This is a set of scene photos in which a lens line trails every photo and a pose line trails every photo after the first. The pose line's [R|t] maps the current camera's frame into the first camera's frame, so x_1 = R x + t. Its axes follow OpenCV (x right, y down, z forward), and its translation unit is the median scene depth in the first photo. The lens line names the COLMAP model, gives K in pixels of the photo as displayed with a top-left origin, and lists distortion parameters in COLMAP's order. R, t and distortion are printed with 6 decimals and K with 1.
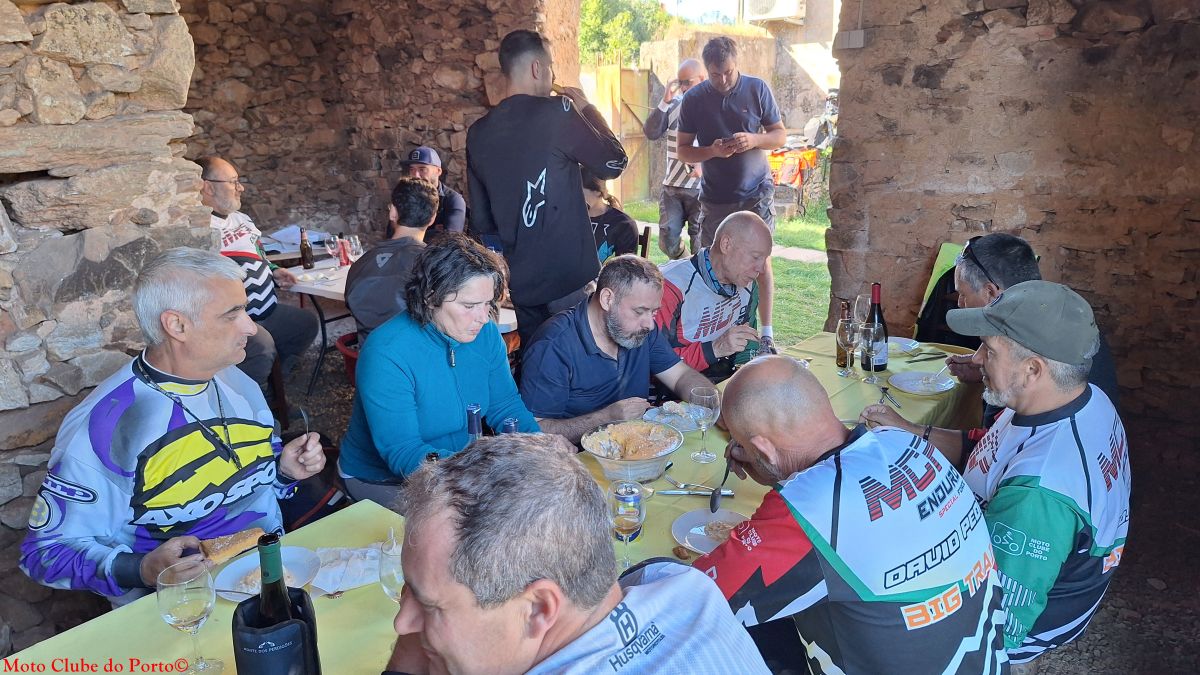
lens RADIAL K [[832.4, 0, 600.0], [0, 832.4, 337.5], [0, 0, 1]] dist [0.095249, -0.107353]
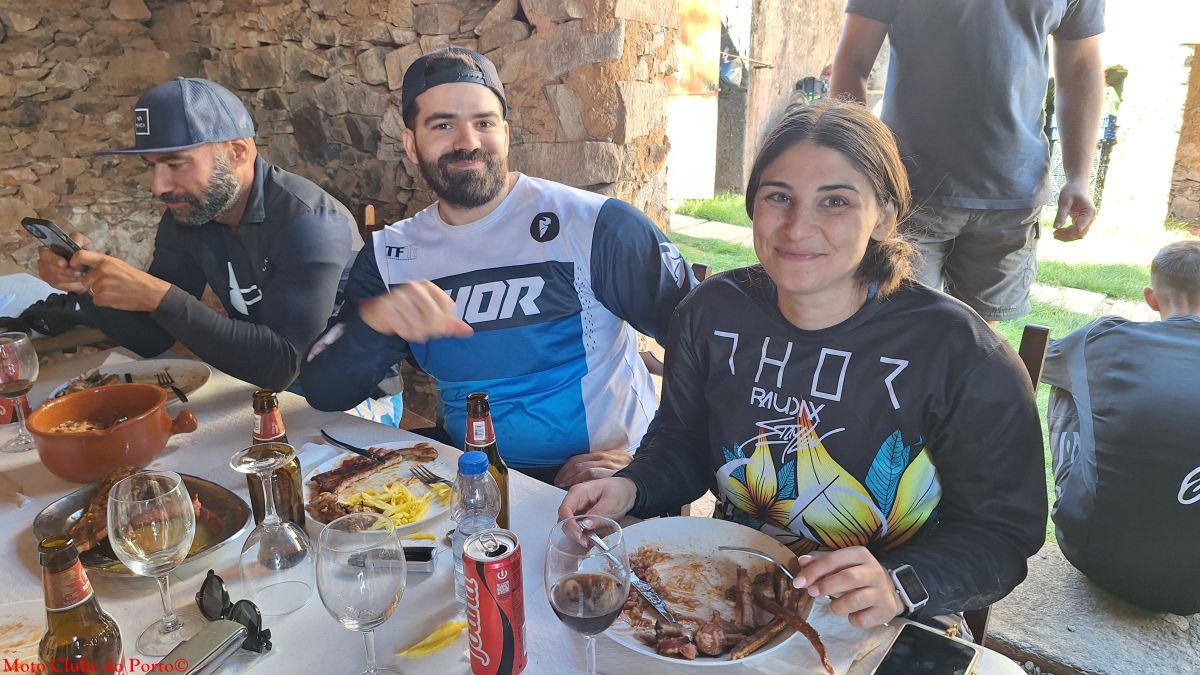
lens RADIAL K [[832.4, 0, 600.0], [0, 832.4, 337.5], [0, 0, 1]] dist [0.095249, -0.107353]
pose [[0.999691, 0.005601, 0.024205, -0.065562], [-0.006295, 0.999568, 0.028694, -0.092191], [-0.024034, -0.028837, 0.999295, 0.488638]]
